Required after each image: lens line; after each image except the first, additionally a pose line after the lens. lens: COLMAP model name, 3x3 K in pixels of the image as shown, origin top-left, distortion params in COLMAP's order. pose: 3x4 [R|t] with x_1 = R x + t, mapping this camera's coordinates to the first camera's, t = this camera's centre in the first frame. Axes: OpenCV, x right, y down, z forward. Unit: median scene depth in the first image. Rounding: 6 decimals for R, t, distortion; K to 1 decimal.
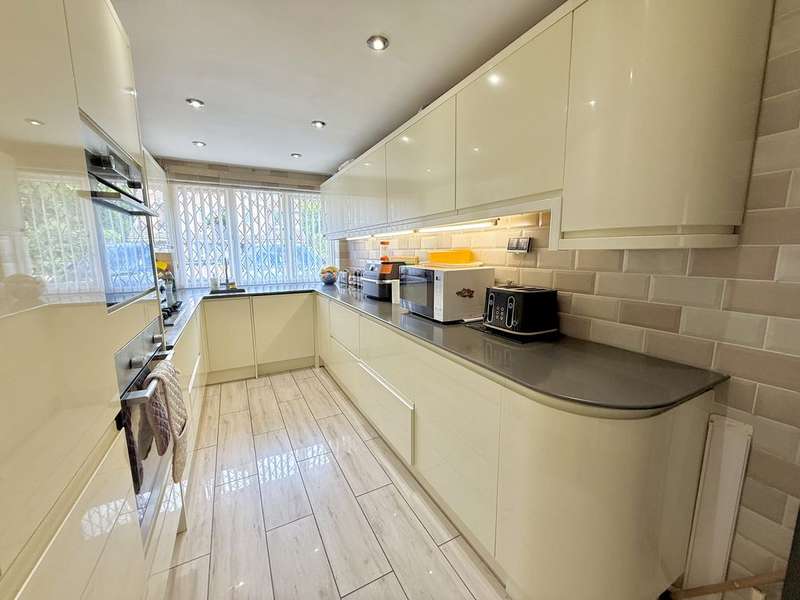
lens RADIAL K [[317.8, 0, 400.0], [0, 317.8, 300.0], [0, 0, 1]] dist [0.006782, 0.000136]
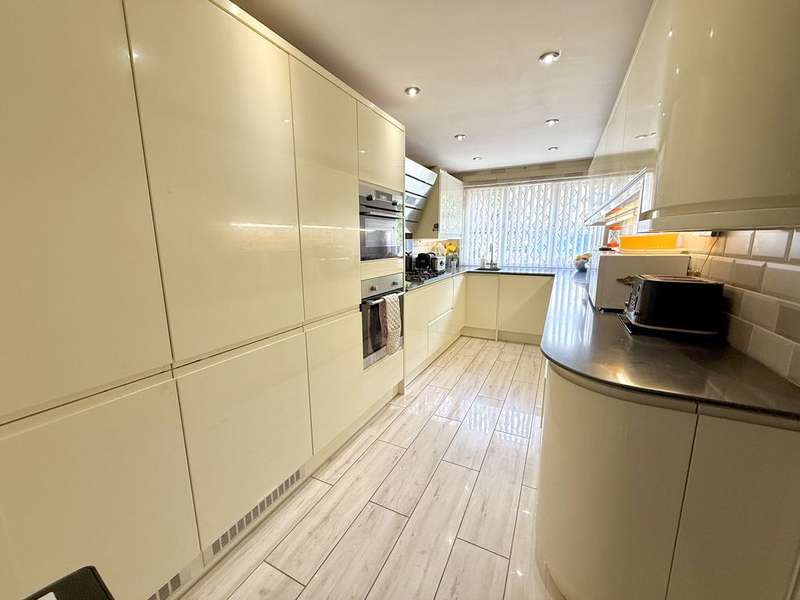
lens RADIAL K [[317.8, 0, 398.2], [0, 317.8, 300.4], [0, 0, 1]] dist [-0.002749, 0.000201]
pose [[0.578473, 0.152356, -0.801346, 0.300783], [-0.122072, 0.987508, 0.099629, 0.013286], [0.806515, 0.040189, 0.589846, -0.043353]]
